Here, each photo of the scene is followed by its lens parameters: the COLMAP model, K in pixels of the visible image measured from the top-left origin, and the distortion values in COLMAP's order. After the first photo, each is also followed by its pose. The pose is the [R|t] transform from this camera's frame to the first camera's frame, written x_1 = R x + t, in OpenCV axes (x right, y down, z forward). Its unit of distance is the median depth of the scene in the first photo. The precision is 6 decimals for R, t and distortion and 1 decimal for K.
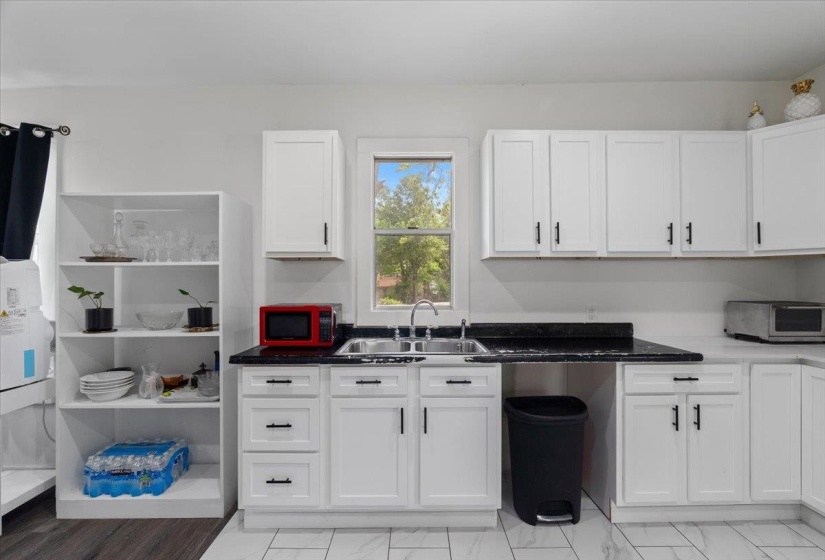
lens RADIAL K [[378.1, 0, 408.8], [0, 378.1, 282.1], [0, 0, 1]] dist [-0.001202, 0.000398]
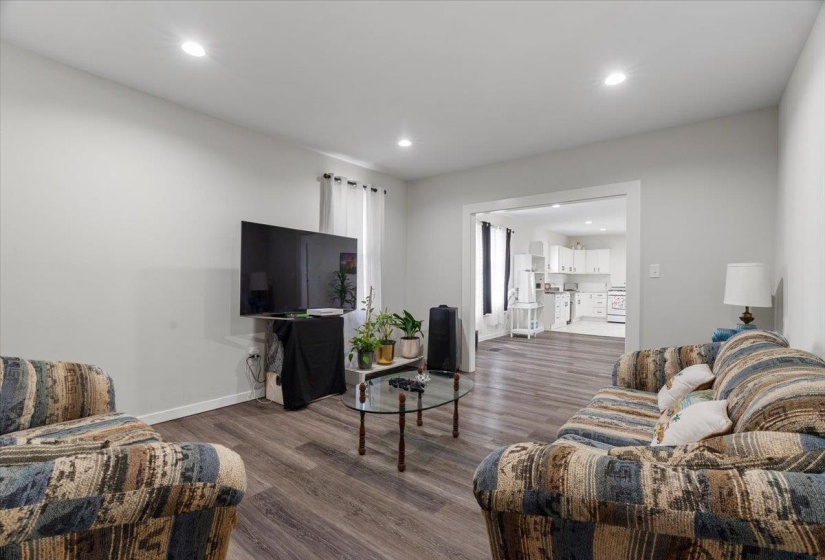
lens RADIAL K [[378.1, 0, 408.8], [0, 378.1, 282.1], [0, 0, 1]] dist [-0.001202, 0.000398]
pose [[0.609559, 0.005626, 0.792721, -4.809934], [-0.013929, 0.999896, 0.003615, 0.060157], [-0.792618, -0.013246, 0.609574, -0.404980]]
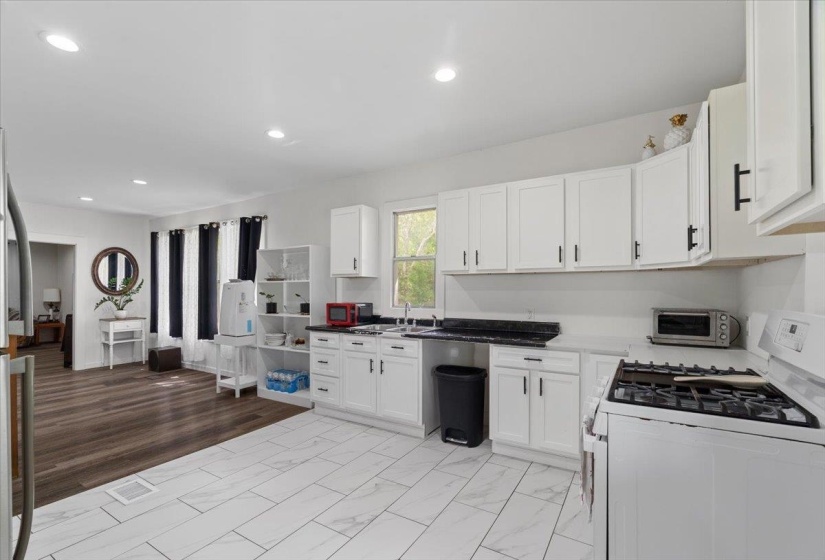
lens RADIAL K [[375.7, 0, 402.1], [0, 375.7, 294.1], [0, 0, 1]] dist [0.009409, 0.000189]
pose [[0.846075, 0.007393, -0.533012, 0.948047], [0.000009, 0.999904, 0.013883, -0.007975], [0.533063, -0.011751, 0.845994, -0.408379]]
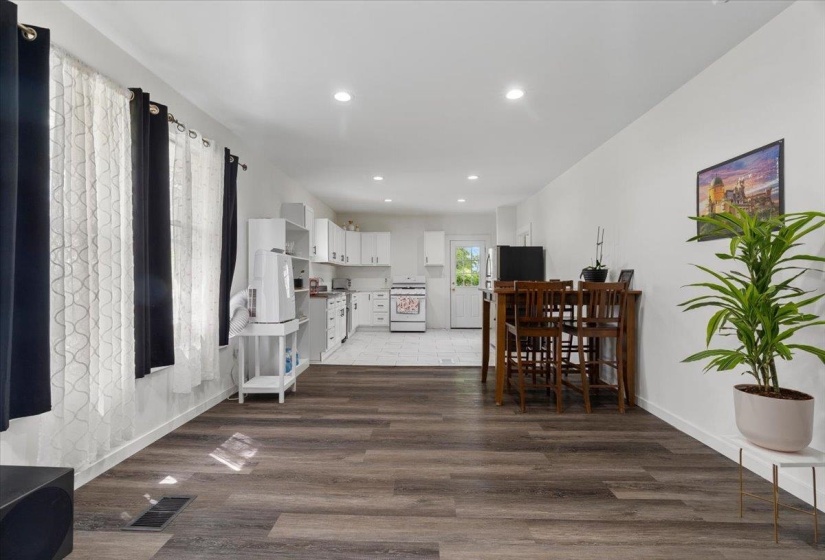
lens RADIAL K [[378.1, 0, 408.8], [0, 378.1, 282.1], [0, 0, 1]] dist [-0.001202, 0.000398]
pose [[0.023672, -0.004244, 0.999711, -2.808703], [-0.003275, 0.999985, 0.004323, 0.076282], [-0.999714, -0.003376, 0.023658, 0.312114]]
